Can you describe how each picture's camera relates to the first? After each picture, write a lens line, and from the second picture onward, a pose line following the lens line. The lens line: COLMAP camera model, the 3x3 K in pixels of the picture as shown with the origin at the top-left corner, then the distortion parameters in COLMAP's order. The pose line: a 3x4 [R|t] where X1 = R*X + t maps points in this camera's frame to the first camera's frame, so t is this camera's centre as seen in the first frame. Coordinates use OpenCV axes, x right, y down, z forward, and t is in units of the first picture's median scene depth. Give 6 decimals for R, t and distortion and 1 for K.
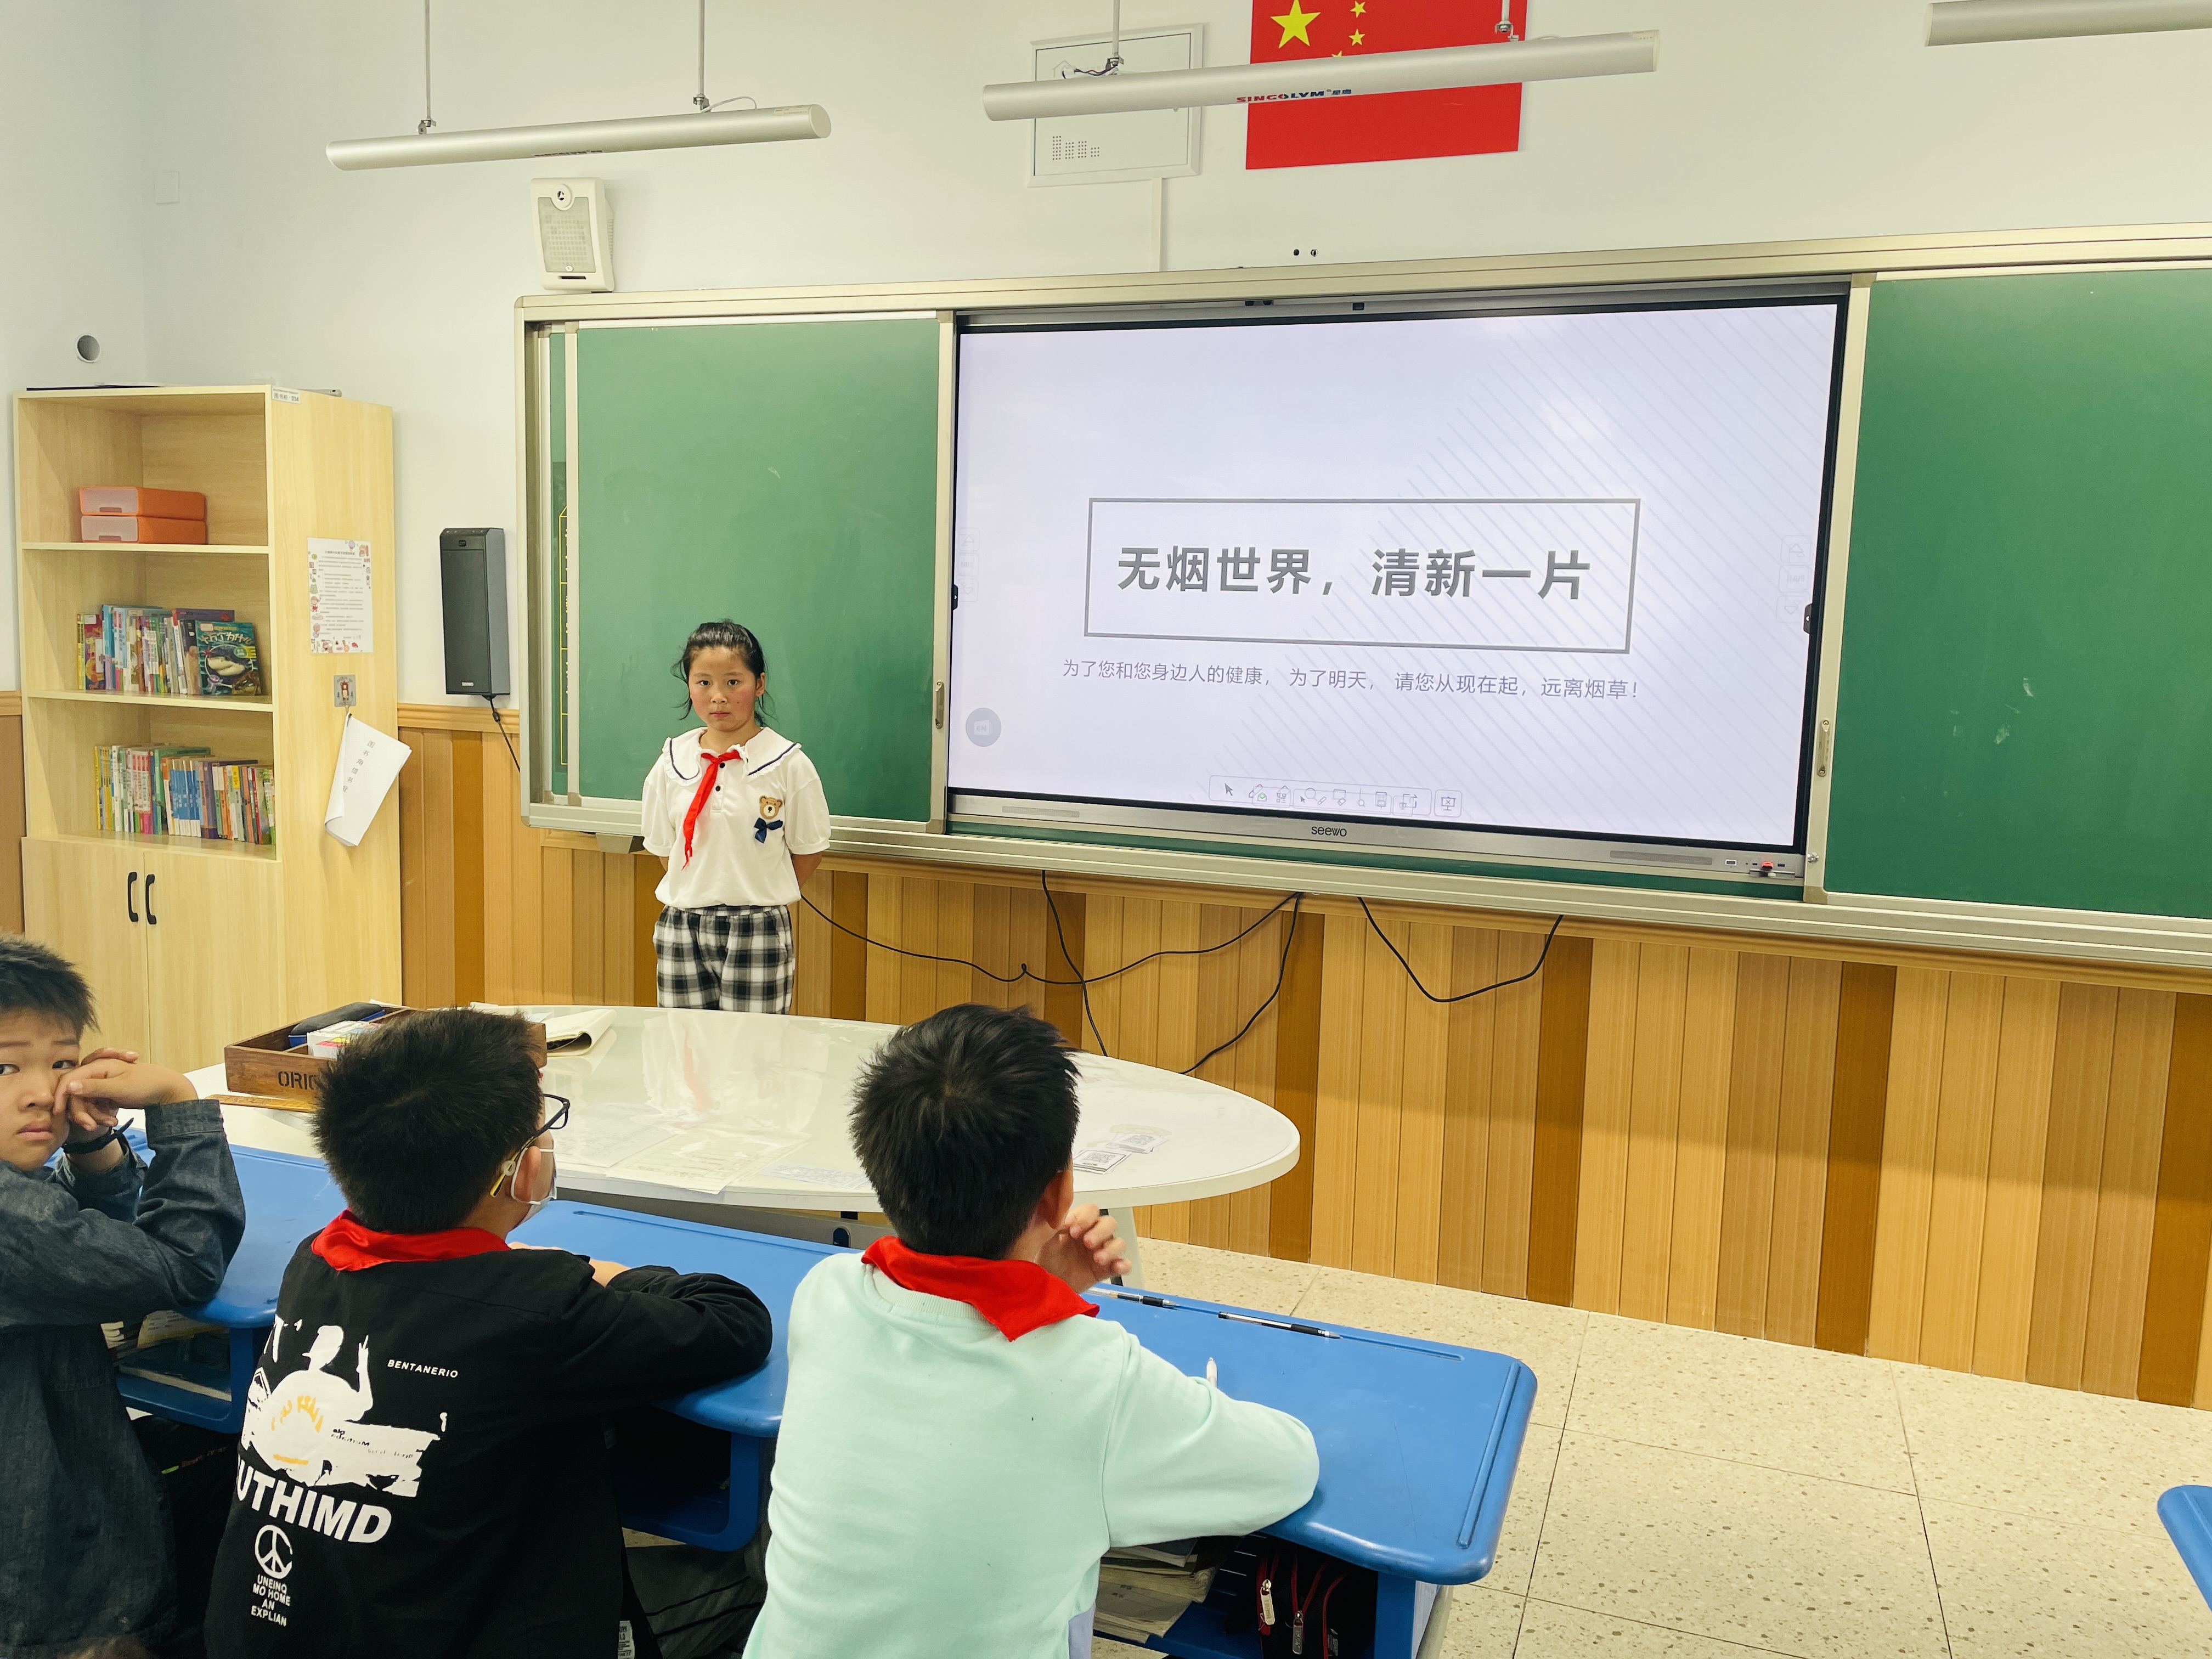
lens RADIAL K [[1714.5, 0, 1112.3], [0, 1714.5, 818.8], [0, 0, 1]] dist [0.042274, -0.017260]
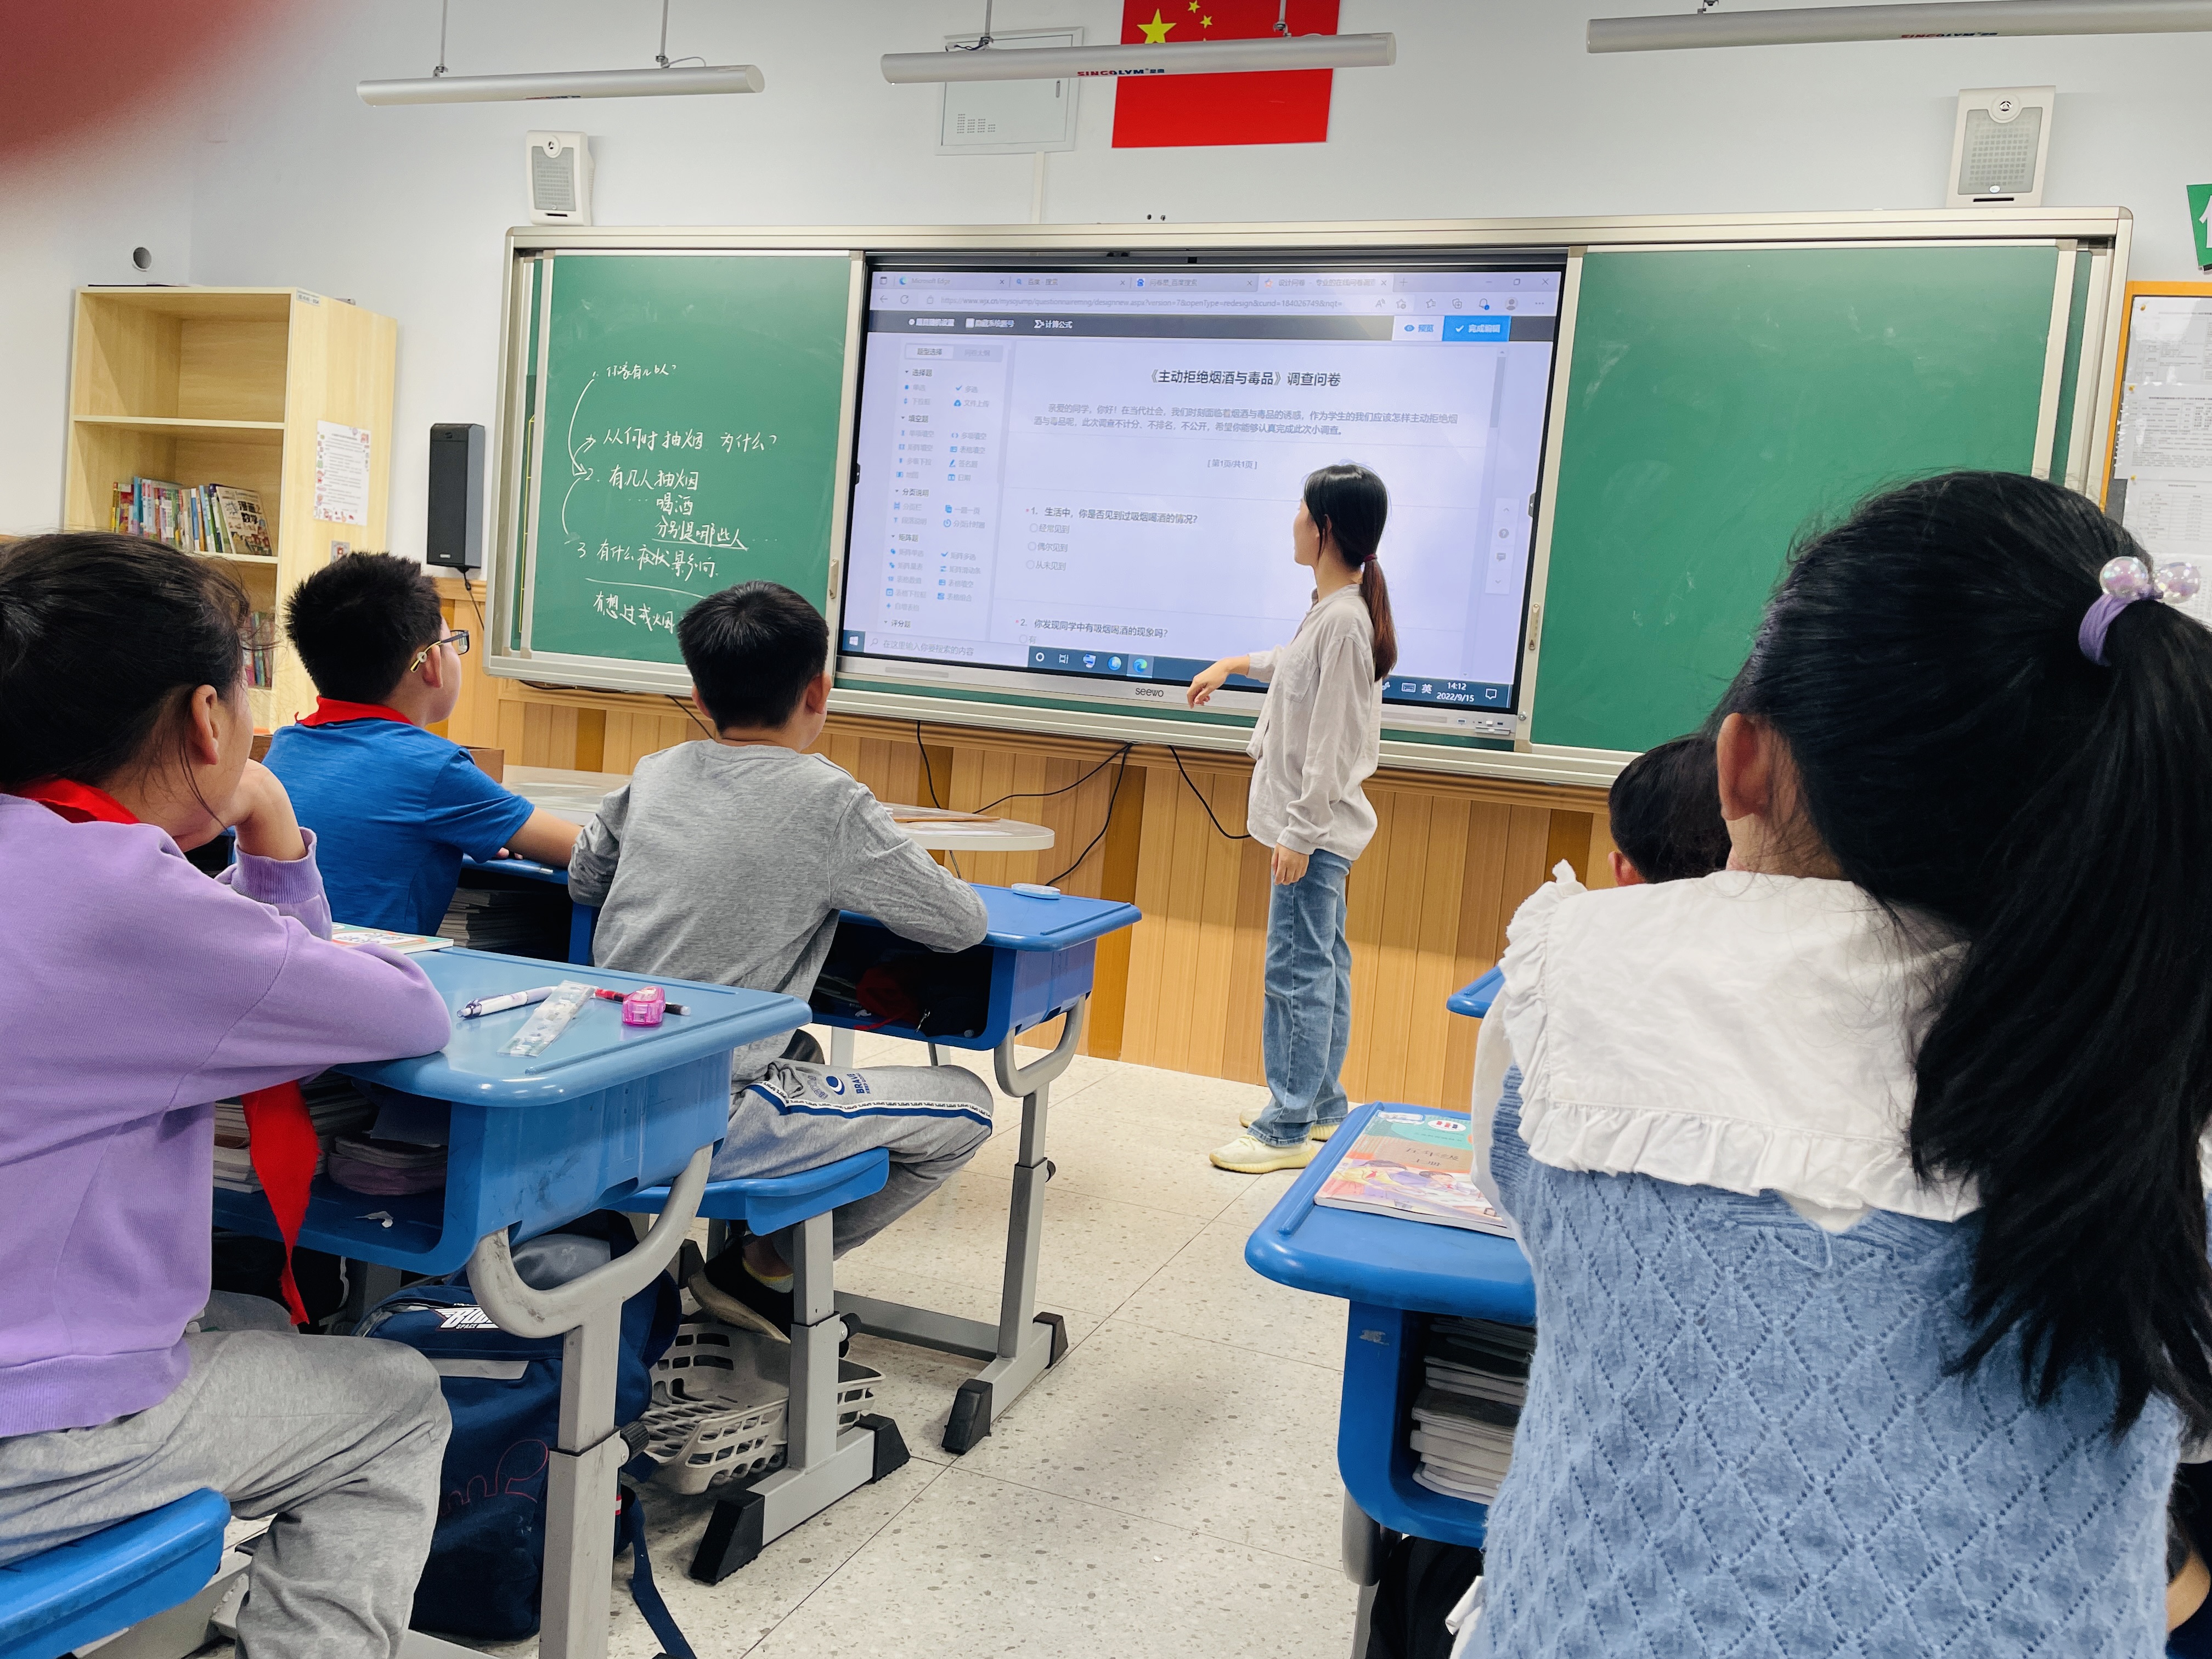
lens RADIAL K [[1714.5, 0, 1106.1], [0, 1714.5, 817.3], [0, 0, 1]] dist [0.042274, -0.017260]
pose [[0.998347, 0.057478, 0.000474, 0.096878], [-0.057421, 0.997662, -0.037057, 0.135265], [-0.002603, 0.036968, 0.999313, -0.190903]]
